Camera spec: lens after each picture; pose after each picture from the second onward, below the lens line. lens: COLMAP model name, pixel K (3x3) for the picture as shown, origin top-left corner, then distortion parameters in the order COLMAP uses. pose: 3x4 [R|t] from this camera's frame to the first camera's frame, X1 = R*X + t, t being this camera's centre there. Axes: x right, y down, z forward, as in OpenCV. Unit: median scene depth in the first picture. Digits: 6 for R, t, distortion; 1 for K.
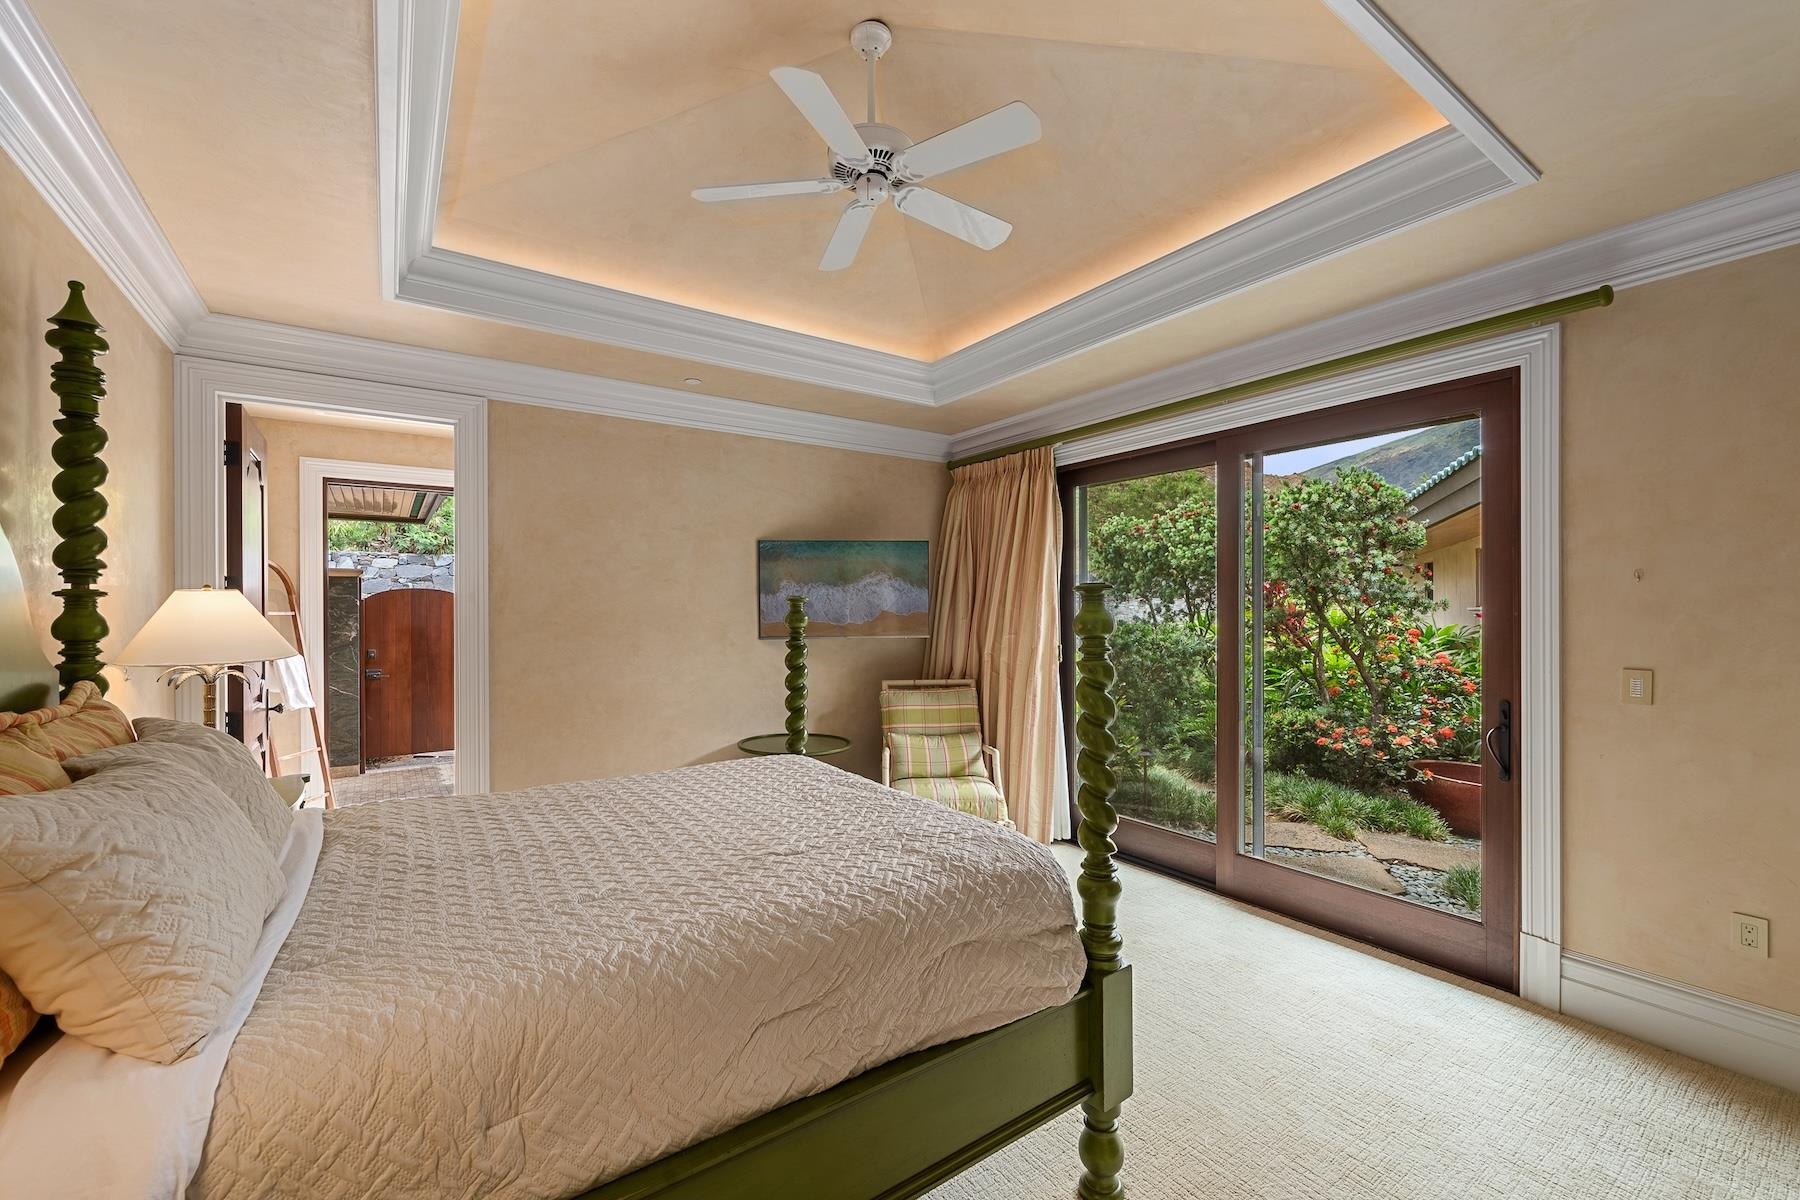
lens RADIAL K [[728.1, 0, 896.2], [0, 728.1, 608.0], [0, 0, 1]] dist [0.003696, -0.000339]
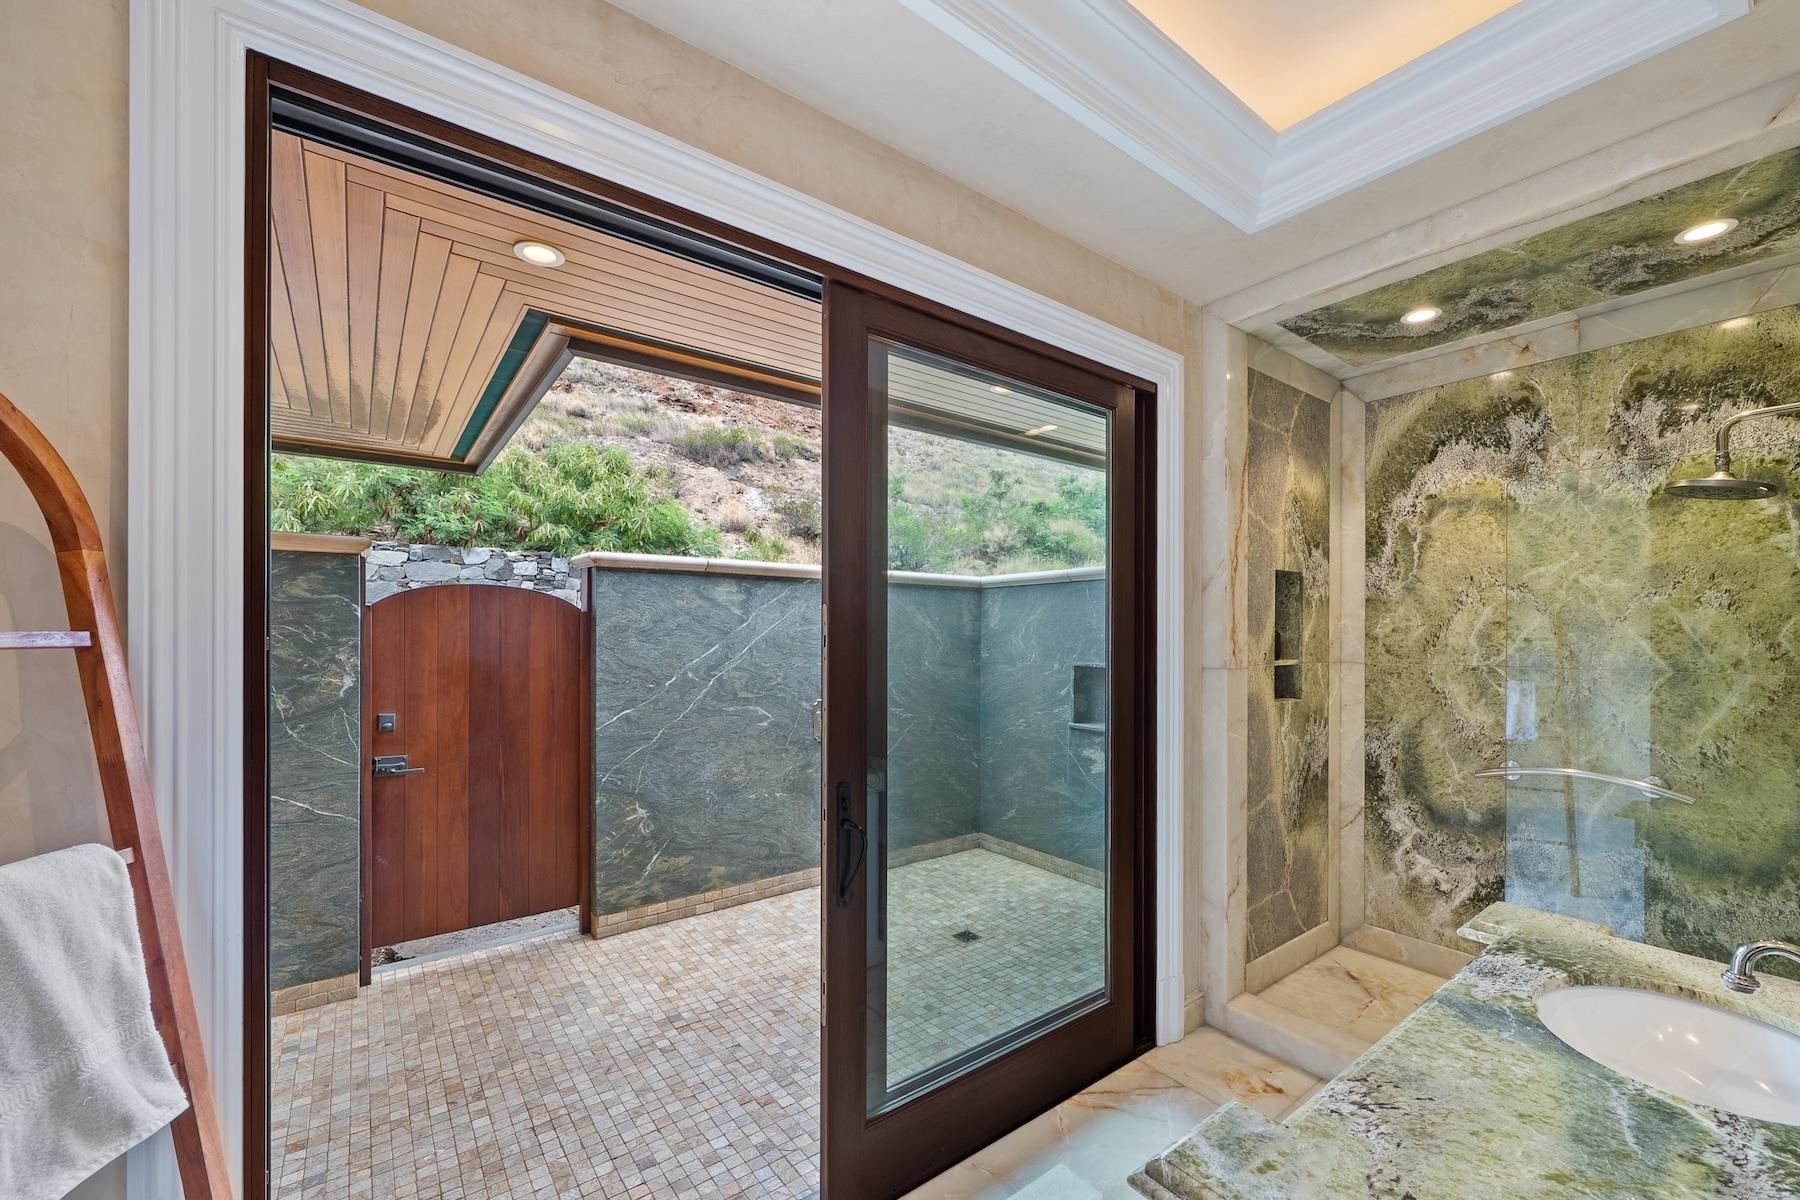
lens RADIAL K [[712.4, 0, 914.8], [0, 712.4, 627.8], [0, 0, 1]] dist [0.001117, 0.000241]
pose [[0.998812, 0.004056, 0.048567, -0.400712], [-0.003888, 0.999986, -0.003547, 0.002425], [-0.048581, 0.003354, 0.998814, 0.523467]]
